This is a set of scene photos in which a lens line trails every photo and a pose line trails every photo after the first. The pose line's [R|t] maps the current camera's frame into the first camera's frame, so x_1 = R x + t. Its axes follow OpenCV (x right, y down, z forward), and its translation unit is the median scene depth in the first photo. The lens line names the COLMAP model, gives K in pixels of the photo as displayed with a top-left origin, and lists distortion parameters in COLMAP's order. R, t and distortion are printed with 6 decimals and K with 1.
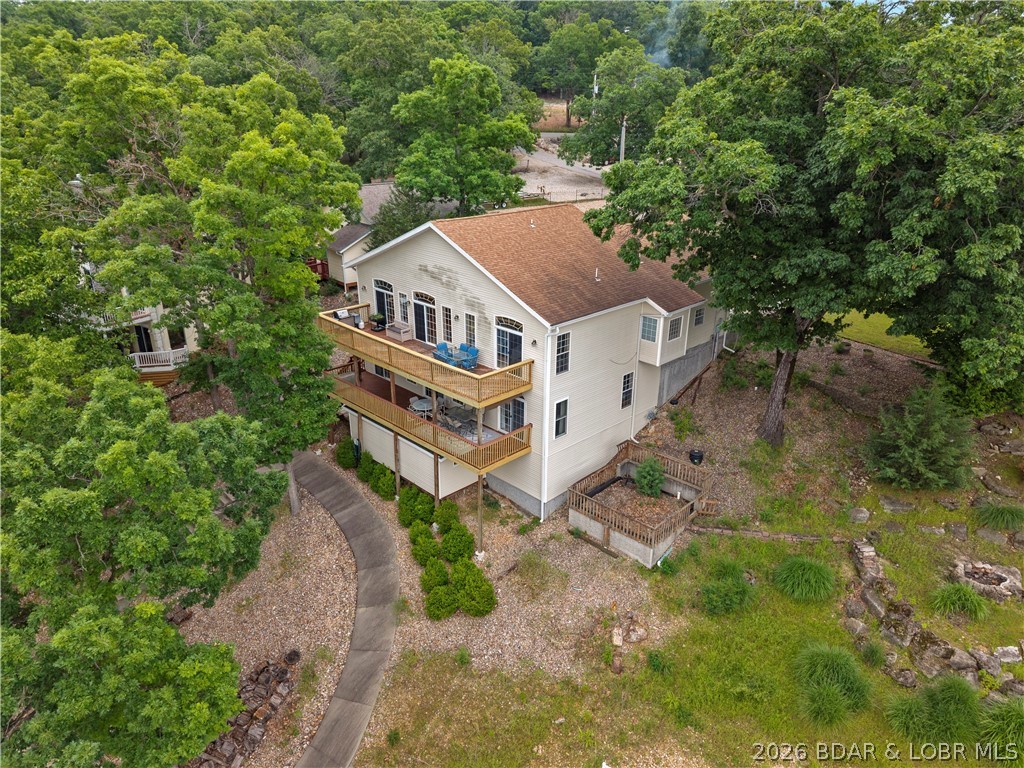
lens RADIAL K [[694.9, 0, 512.0], [0, 694.9, 384.0], [0, 0, 1]] dist [0.013186, -0.005841]
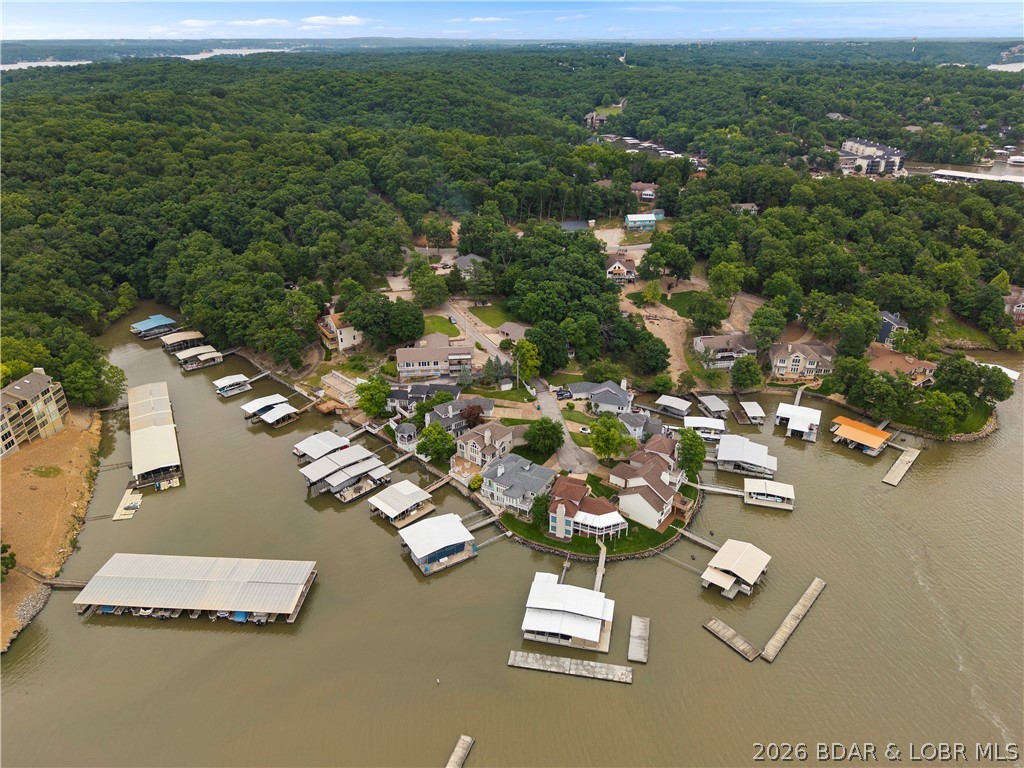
lens RADIAL K [[694.9, 0, 512.0], [0, 694.9, 384.0], [0, 0, 1]] dist [0.013186, -0.005841]
pose [[0.978557, 0.084483, -0.187855, 3.699018], [-0.069955, 0.994118, 0.082675, -0.262968], [0.193735, -0.067761, 0.978711, -6.863761]]
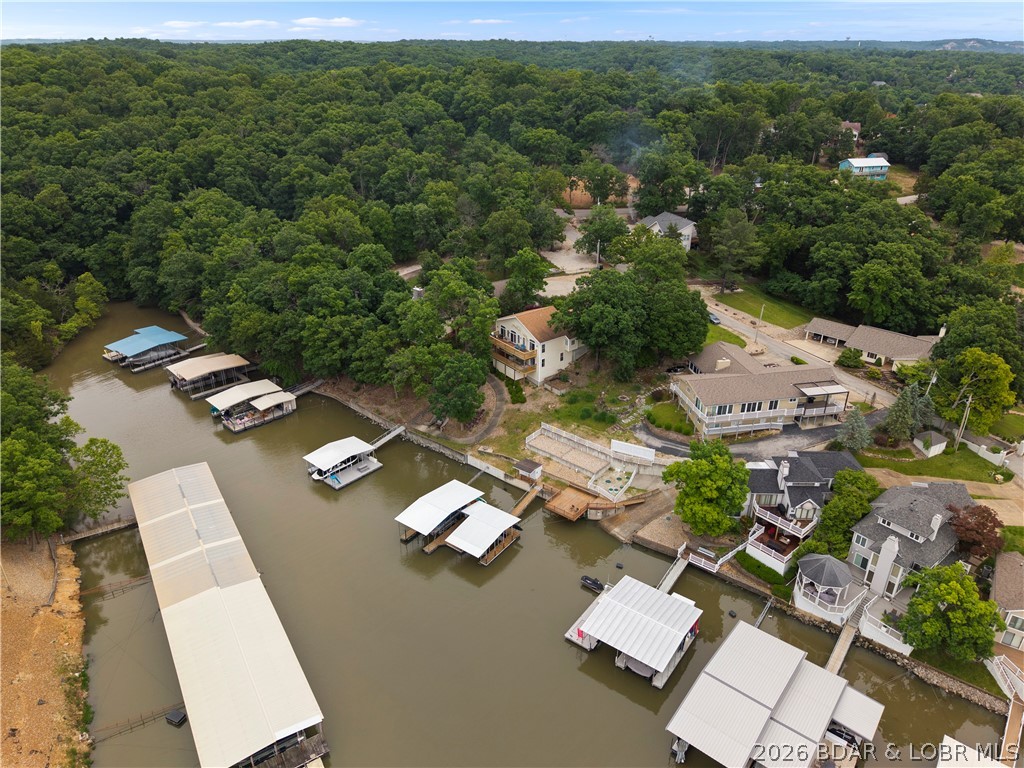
lens RADIAL K [[694.9, 0, 512.0], [0, 694.9, 384.0], [0, 0, 1]] dist [0.013186, -0.005841]
pose [[0.993284, 0.046619, -0.105895, 0.344618], [-0.039009, 0.996581, 0.072829, -0.129454], [0.108928, -0.068209, 0.991707, -3.386371]]
